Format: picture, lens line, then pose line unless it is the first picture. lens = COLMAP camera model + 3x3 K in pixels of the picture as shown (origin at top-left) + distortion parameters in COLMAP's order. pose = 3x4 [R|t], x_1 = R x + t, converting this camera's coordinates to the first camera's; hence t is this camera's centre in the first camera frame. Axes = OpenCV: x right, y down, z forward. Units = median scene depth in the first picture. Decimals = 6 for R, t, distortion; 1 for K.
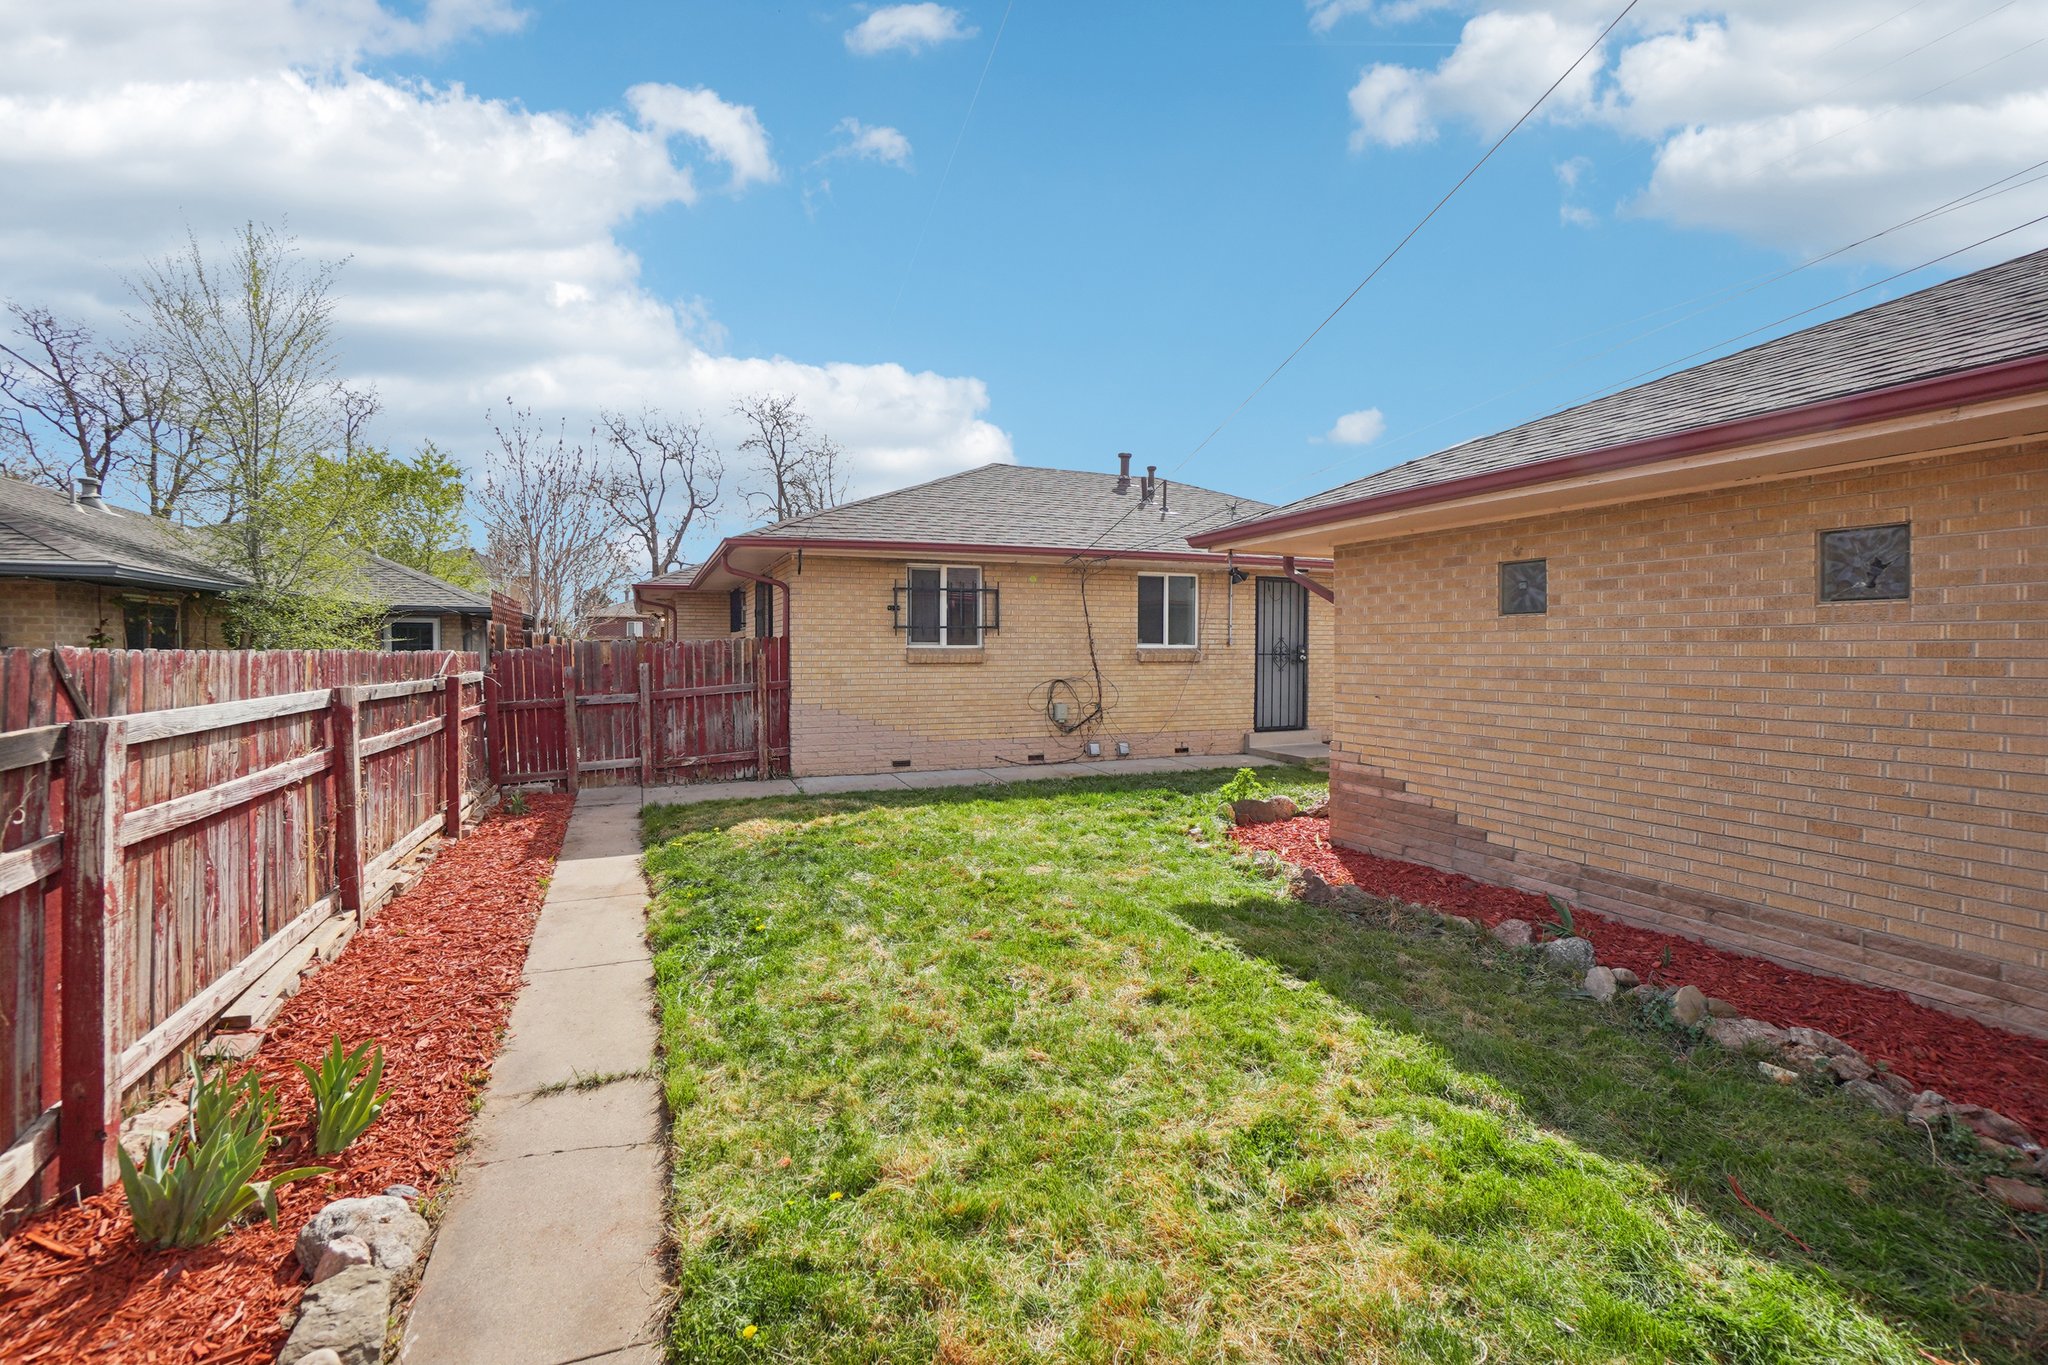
lens RADIAL K [[911.6, 0, 1011.8], [0, 911.6, 665.2], [0, 0, 1]] dist [-0.037642, 0.006798]
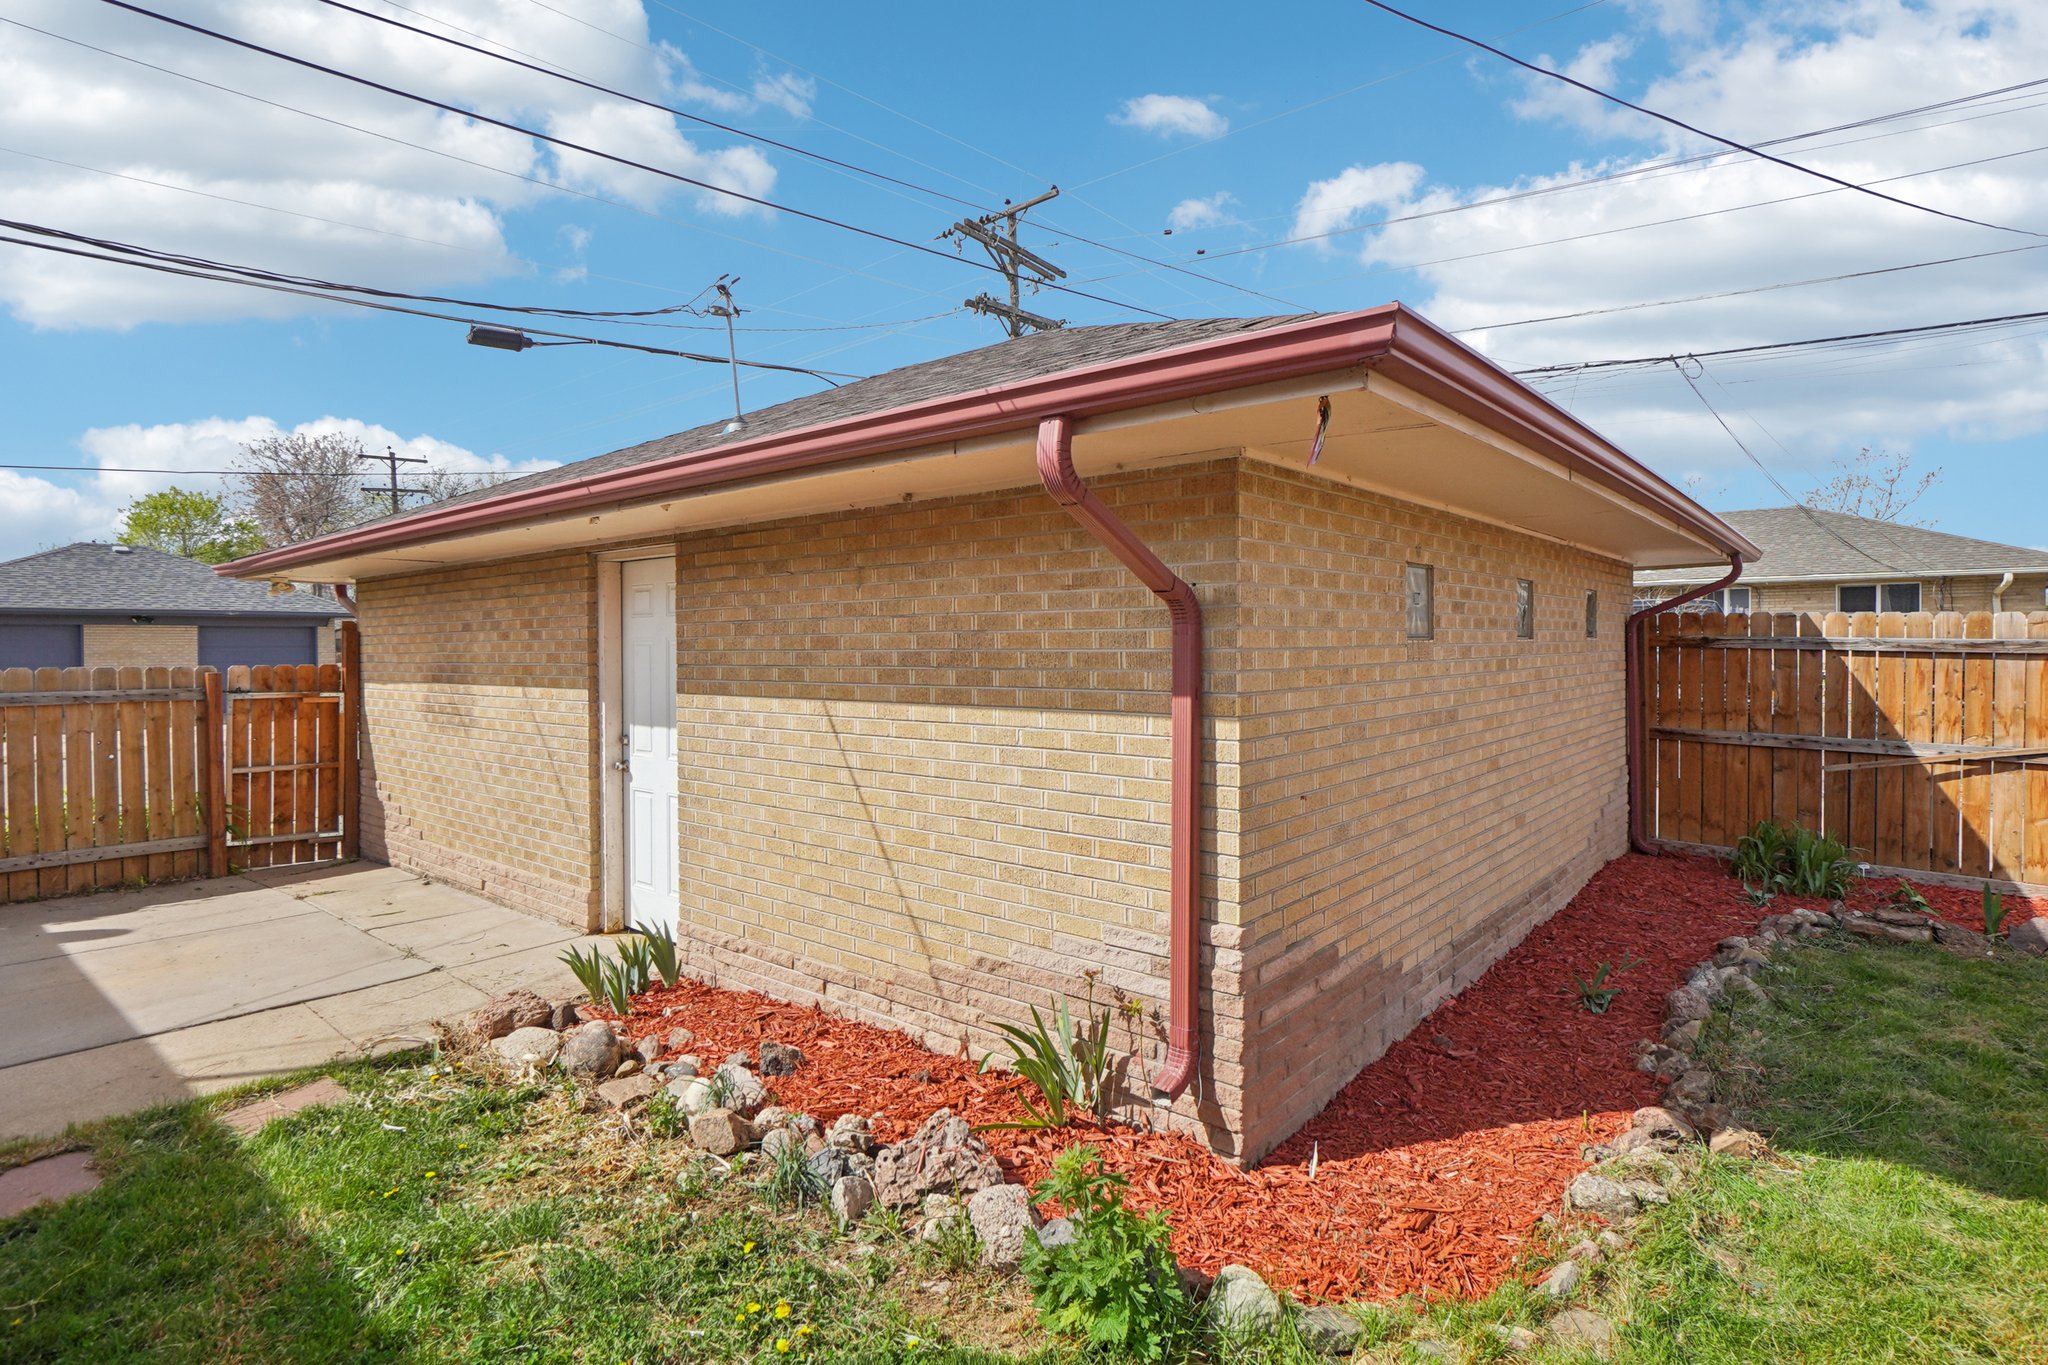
lens RADIAL K [[1044.2, 0, 1018.9], [0, 1044.2, 667.9], [0, 0, 1]] dist [-0.022613, 0.006687]
pose [[-0.468417, -0.013967, 0.883397, -0.020110], [0.025249, 0.999255, 0.029187, -0.060568], [-0.883147, 0.035977, -0.467715, 1.545093]]
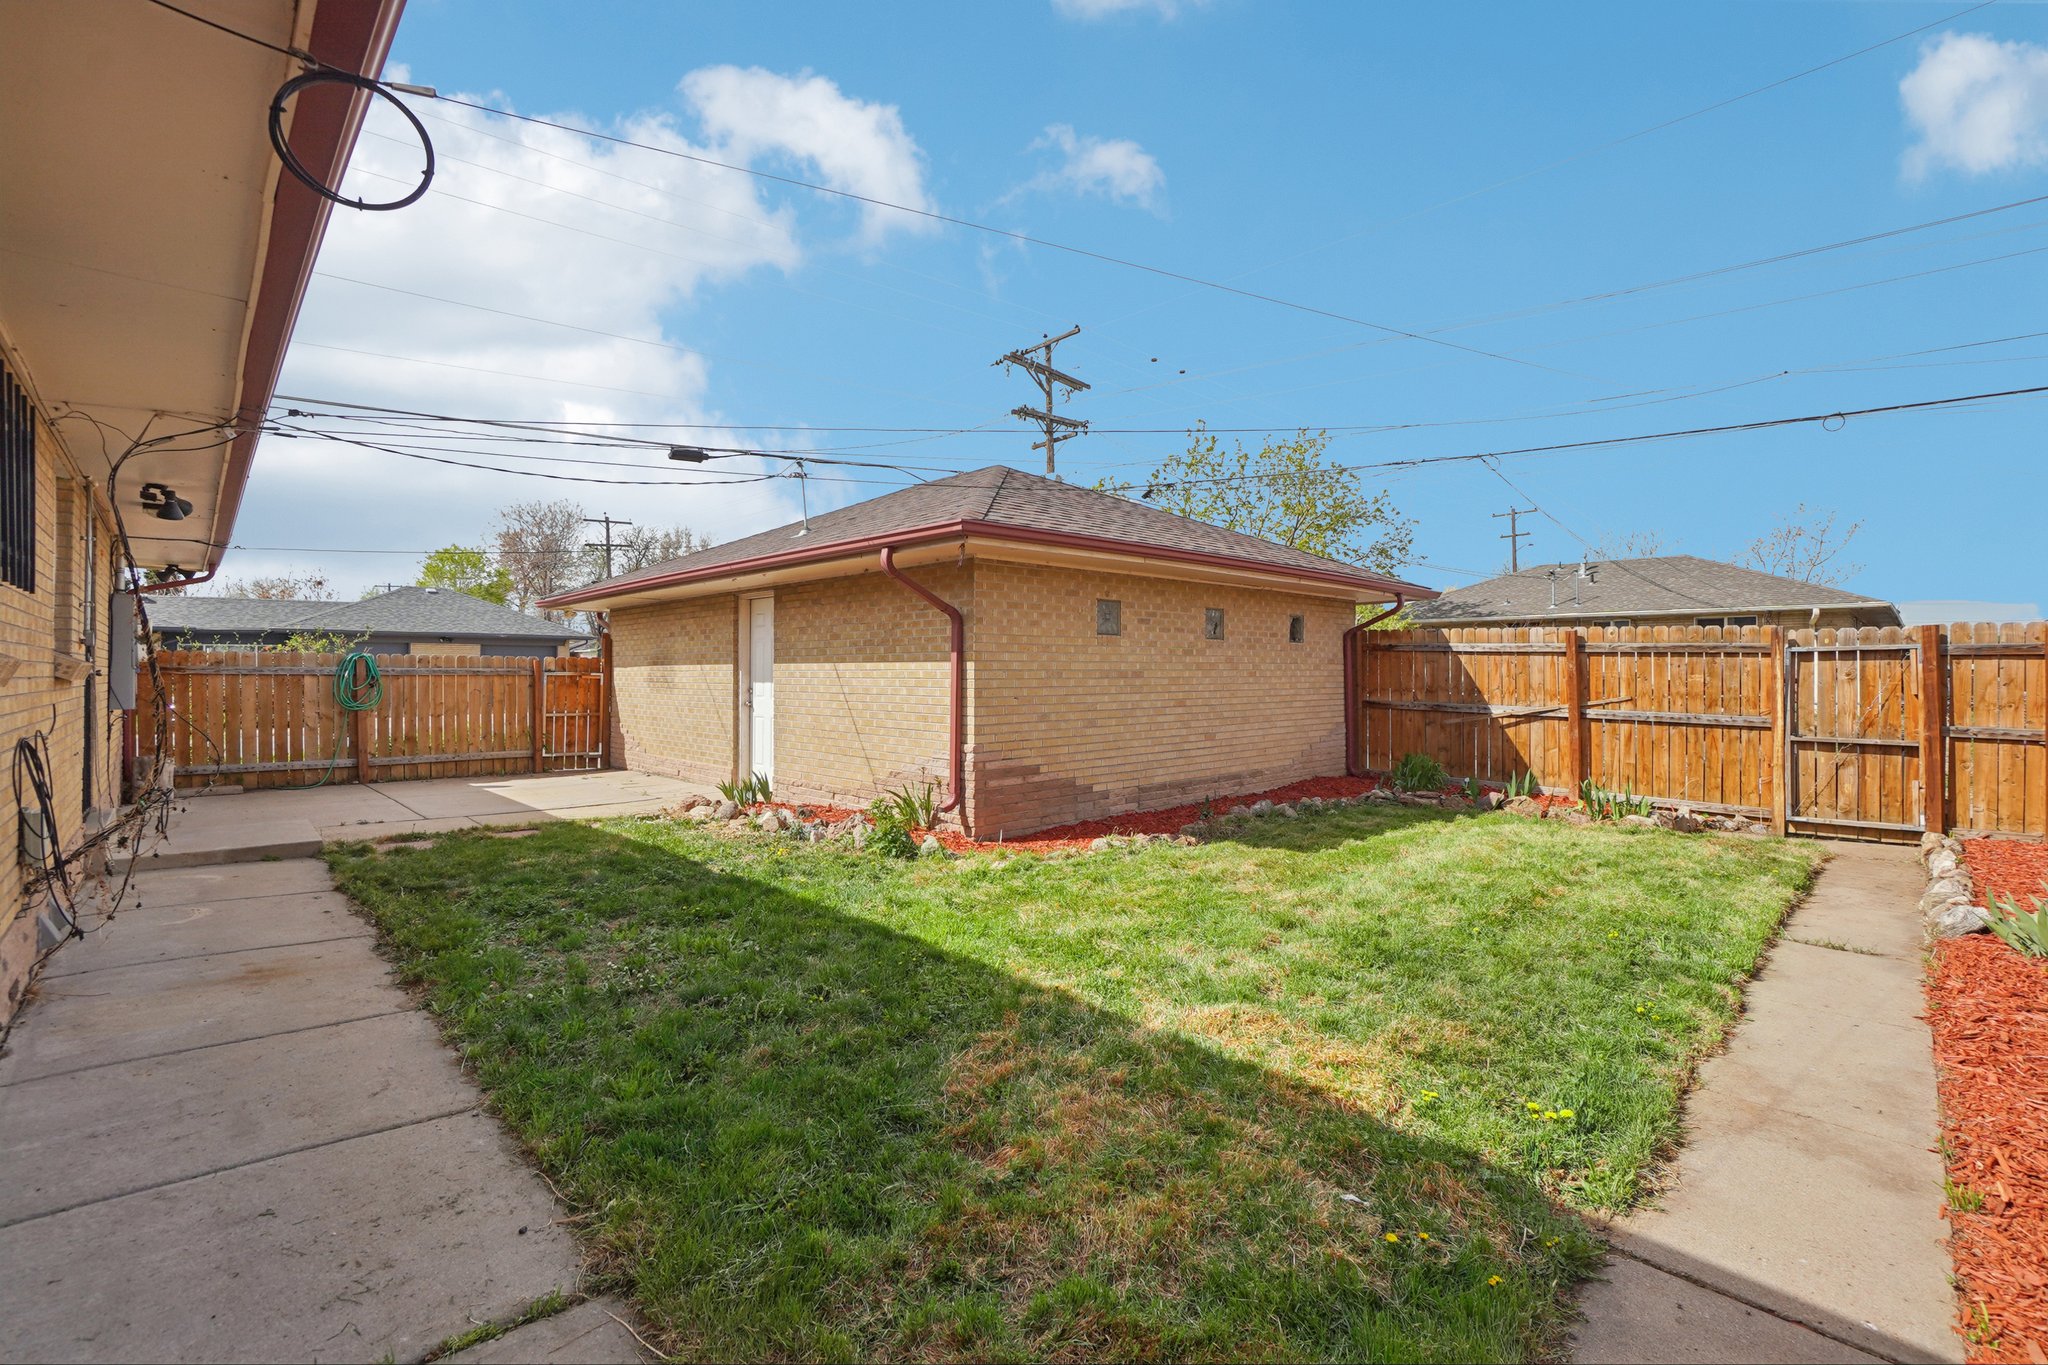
lens RADIAL K [[911.6, 0, 1027.9], [0, 911.6, 679.7], [0, 0, 1]] dist [-0.037642, 0.006798]
pose [[-0.380027, -0.005905, 0.924957, -0.747479], [0.018678, 0.999727, 0.014056, -0.005000], [-0.924787, 0.022618, -0.379813, 1.580526]]
